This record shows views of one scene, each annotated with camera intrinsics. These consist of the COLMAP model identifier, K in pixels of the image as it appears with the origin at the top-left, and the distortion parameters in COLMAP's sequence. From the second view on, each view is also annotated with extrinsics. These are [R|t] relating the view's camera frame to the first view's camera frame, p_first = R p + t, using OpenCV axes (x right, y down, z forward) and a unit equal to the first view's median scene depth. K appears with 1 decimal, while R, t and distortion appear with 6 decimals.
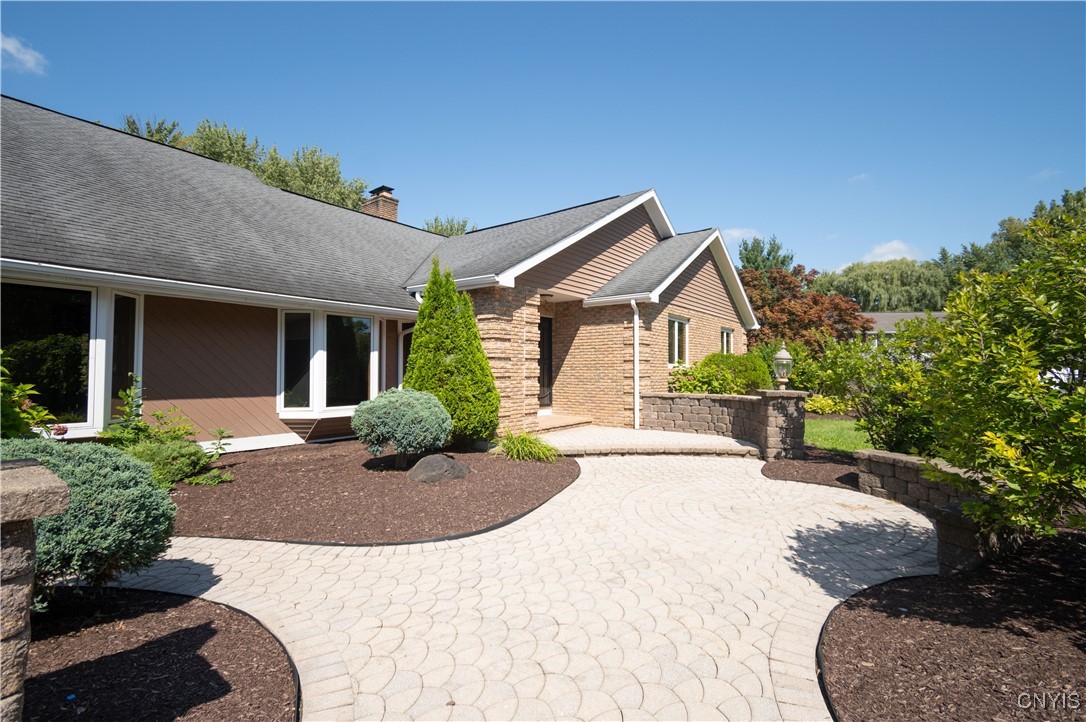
lens RADIAL K [[488.5, 0, 546.7], [0, 488.5, 354.9], [0, 0, 1]] dist [0.004131, -0.000221]
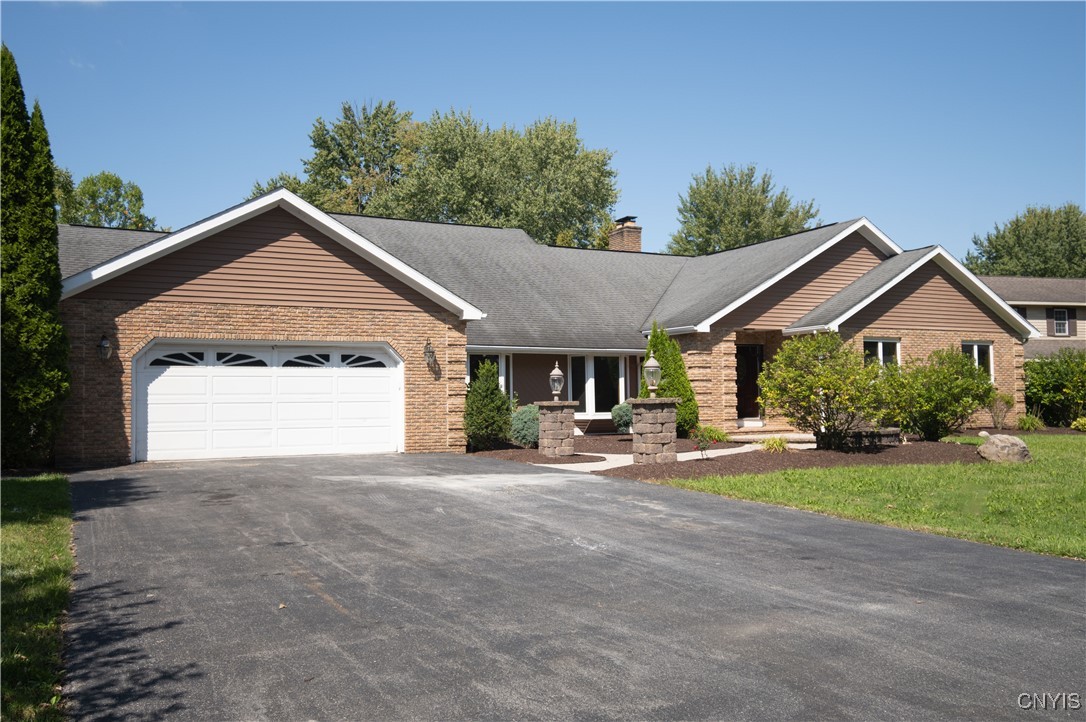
lens RADIAL K [[938.5, 0, 543.0], [0, 938.5, 361.0], [0, 0, 1]] dist [-0.172320, -0.001054]
pose [[0.908050, -0.031444, -0.417680, 0.598799], [0.026703, 0.999496, -0.017192, -0.013999], [0.418009, 0.004457, 0.908432, -1.628490]]
